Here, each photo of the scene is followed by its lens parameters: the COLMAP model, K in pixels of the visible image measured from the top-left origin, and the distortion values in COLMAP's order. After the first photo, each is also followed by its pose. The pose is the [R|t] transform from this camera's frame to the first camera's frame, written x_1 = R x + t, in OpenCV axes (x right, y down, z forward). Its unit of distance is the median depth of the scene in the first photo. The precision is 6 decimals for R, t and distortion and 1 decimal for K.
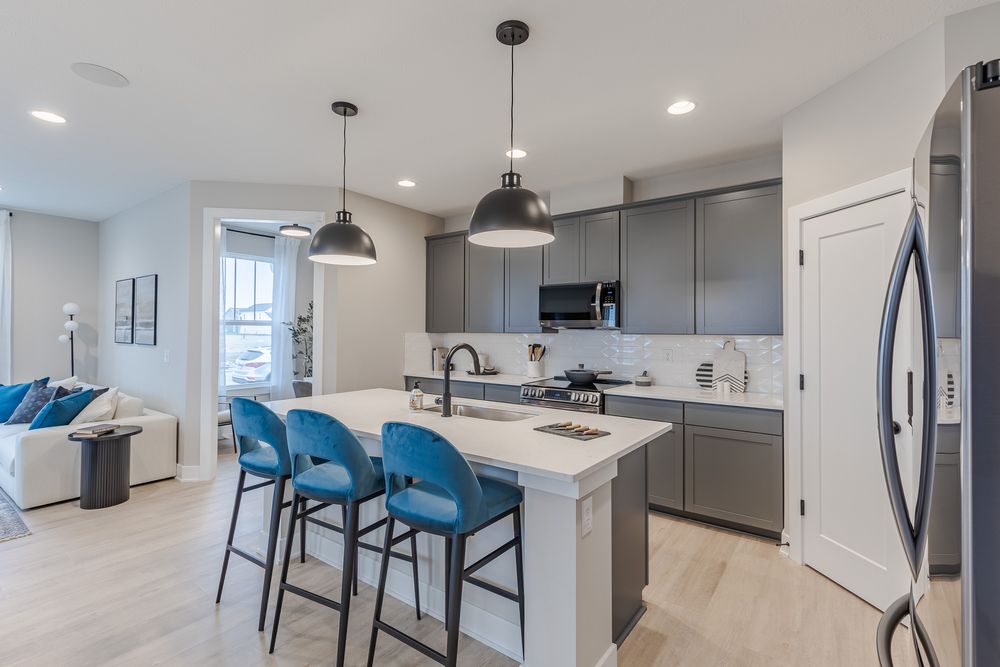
lens RADIAL K [[458.1, 0, 494.8], [0, 458.1, 326.3], [0, 0, 1]] dist [0.006946, 0.000871]
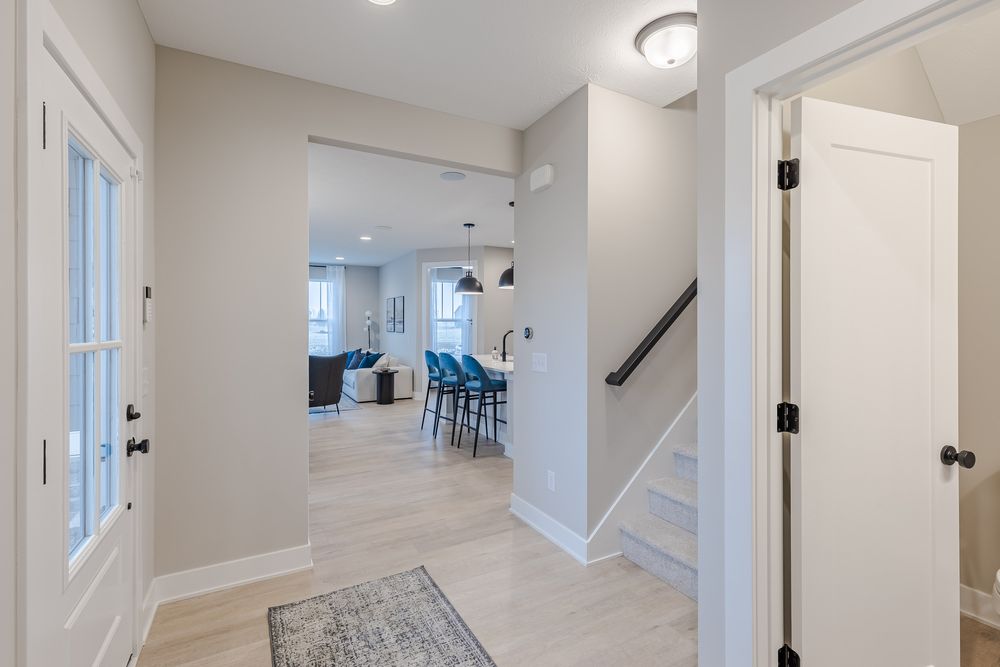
lens RADIAL K [[458.1, 0, 503.7], [0, 458.1, 329.2], [0, 0, 1]] dist [0.006946, 0.000871]
pose [[0.907572, -0.000420, -0.419896, 0.536677], [0.009208, 0.999779, 0.018903, -0.006462], [0.419795, -0.021023, 0.907375, -0.677901]]
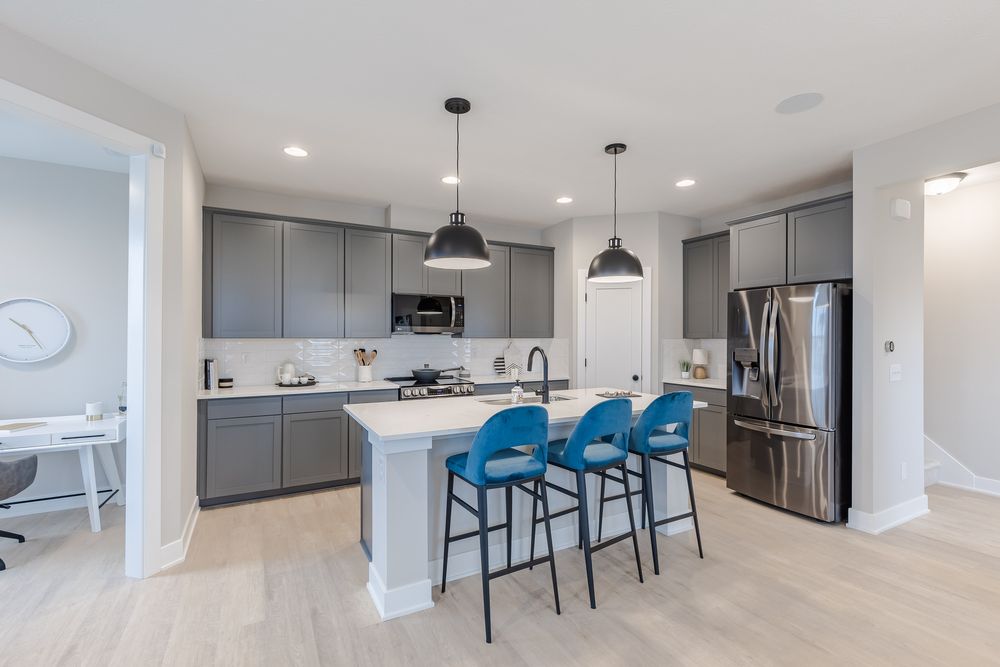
lens RADIAL K [[458.1, 0, 502.7], [0, 458.1, 336.0], [0, 0, 1]] dist [0.006946, 0.000871]
pose [[0.412399, -0.003144, 0.910998, -0.816502], [-0.012145, 0.999886, 0.008948, -0.001333], [-0.910922, -0.014754, 0.412314, 0.359736]]
